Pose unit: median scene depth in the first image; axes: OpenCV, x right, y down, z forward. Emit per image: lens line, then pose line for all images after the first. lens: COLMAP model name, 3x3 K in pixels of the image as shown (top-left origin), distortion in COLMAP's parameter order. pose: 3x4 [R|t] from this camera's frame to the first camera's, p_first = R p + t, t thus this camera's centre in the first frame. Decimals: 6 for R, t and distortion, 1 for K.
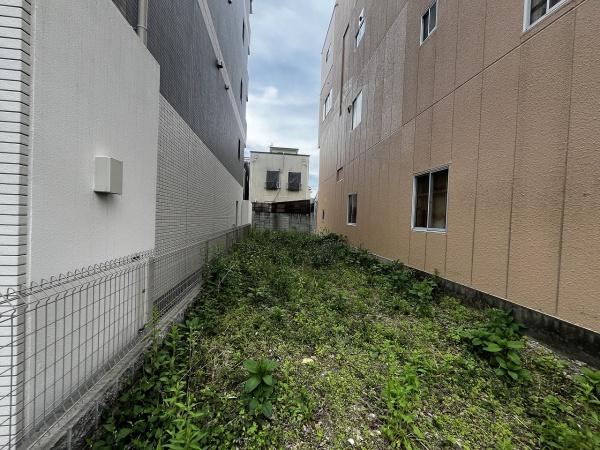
lens RADIAL K [[244.9, 0, 301.1], [0, 244.9, 224.6], [0, 0, 1]] dist [-0.005209, 0.001018]
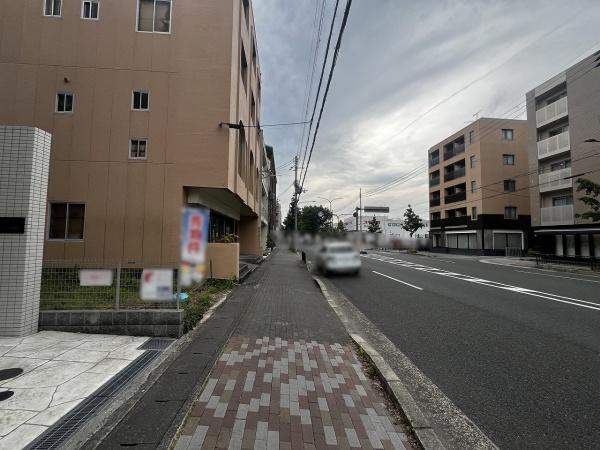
lens RADIAL K [[244.9, 0, 300.1], [0, 244.9, 225.4], [0, 0, 1]] dist [-0.005209, 0.001018]
pose [[0.049753, 0.013913, 0.998665, -0.937562], [0.011852, 0.999824, -0.014519, -0.030370], [-0.998691, 0.012559, 0.049579, -0.543087]]
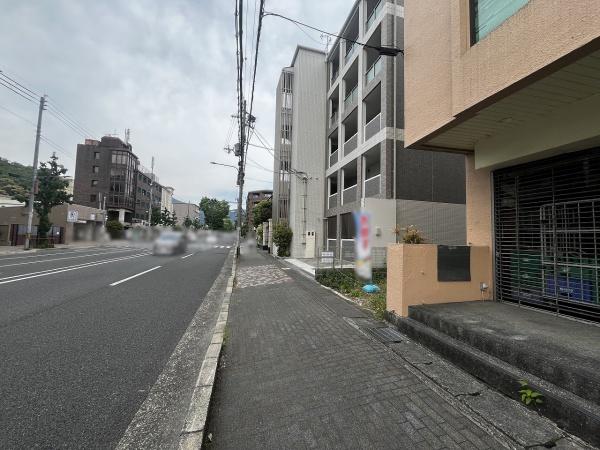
lens RADIAL K [[244.9, 0, 300.1], [0, 244.9, 224.0], [0, 0, 1]] dist [-0.005209, 0.001018]
pose [[0.132794, -0.098526, -0.986234, 1.487331], [-0.040411, 0.993681, -0.104712, 0.094325], [0.990320, 0.053760, 0.127973, -0.481696]]
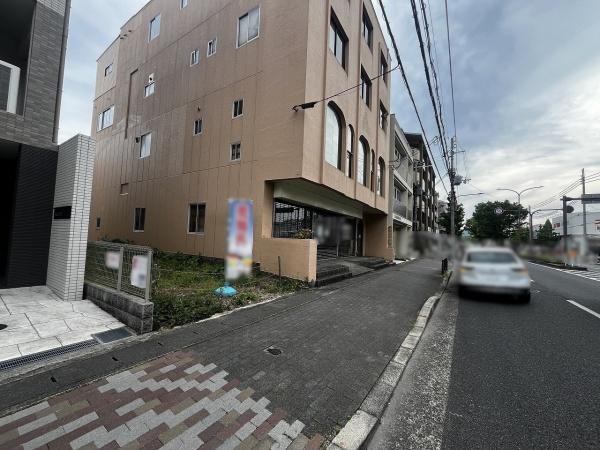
lens RADIAL K [[244.9, 0, 300.6], [0, 244.9, 225.0], [0, 0, 1]] dist [-0.005209, 0.001018]
pose [[0.638790, 0.025926, 0.768945, -0.452342], [0.001486, 0.999389, -0.034929, 0.025056], [-0.769380, 0.023455, 0.638360, -0.892359]]
